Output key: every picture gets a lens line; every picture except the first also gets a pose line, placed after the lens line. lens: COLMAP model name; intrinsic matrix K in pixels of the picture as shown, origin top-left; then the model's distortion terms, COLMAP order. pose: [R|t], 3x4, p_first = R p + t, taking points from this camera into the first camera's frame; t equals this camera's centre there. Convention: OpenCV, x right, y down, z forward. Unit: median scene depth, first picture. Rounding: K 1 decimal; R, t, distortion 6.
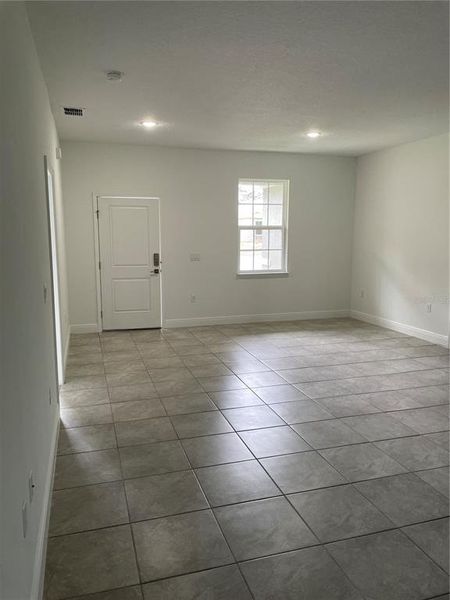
lens RADIAL K [[464.1, 0, 222.1], [0, 464.1, 299.7], [0, 0, 1]] dist [0.033255, -0.050996]
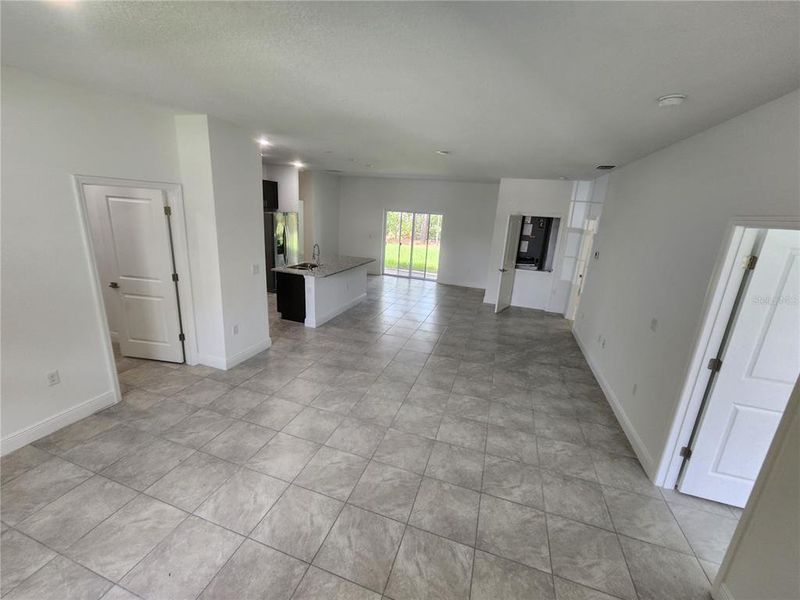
lens RADIAL K [[334.2, 0, 400.4], [0, 334.2, 297.4], [0, 0, 1]] dist [-0.010436, 0.000078]
pose [[-0.820642, -0.205371, 0.533263, -0.108826], [0.018516, 0.923141, 0.384015, -0.197726], [-0.571143, 0.325013, -0.753766, 0.876220]]
